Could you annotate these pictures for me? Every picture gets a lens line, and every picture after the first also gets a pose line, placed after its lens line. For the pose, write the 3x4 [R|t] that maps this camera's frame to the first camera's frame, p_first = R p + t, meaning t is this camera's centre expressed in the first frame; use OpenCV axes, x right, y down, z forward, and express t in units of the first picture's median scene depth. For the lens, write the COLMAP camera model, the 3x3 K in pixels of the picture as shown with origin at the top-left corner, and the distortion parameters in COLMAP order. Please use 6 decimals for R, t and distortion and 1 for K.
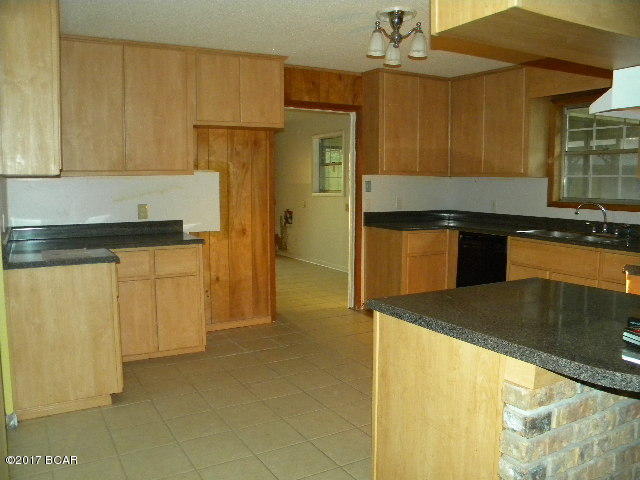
lens RADIAL K [[538.2, 0, 317.6], [0, 538.2, 240.5], [0, 0, 1]] dist [-0.099095, -0.011086]
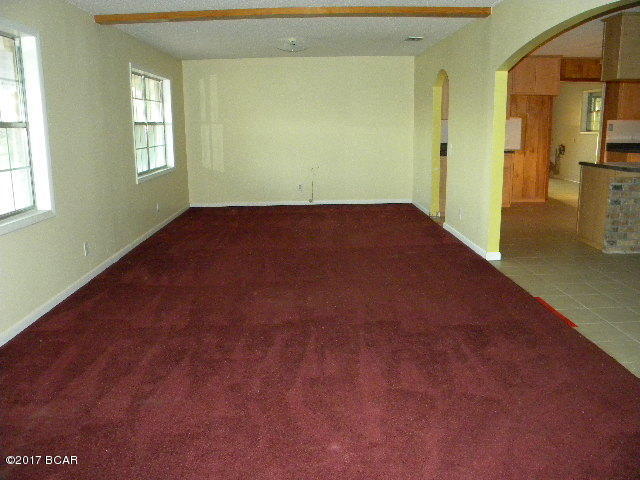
lens RADIAL K [[538.2, 0, 318.9], [0, 538.2, 236.4], [0, 0, 1]] dist [-0.099095, -0.011086]
pose [[0.881016, 0.083829, -0.465600, 0.077560], [-0.036738, 0.993327, 0.109328, 0.096990], [0.471658, -0.079215, 0.878216, -0.897194]]
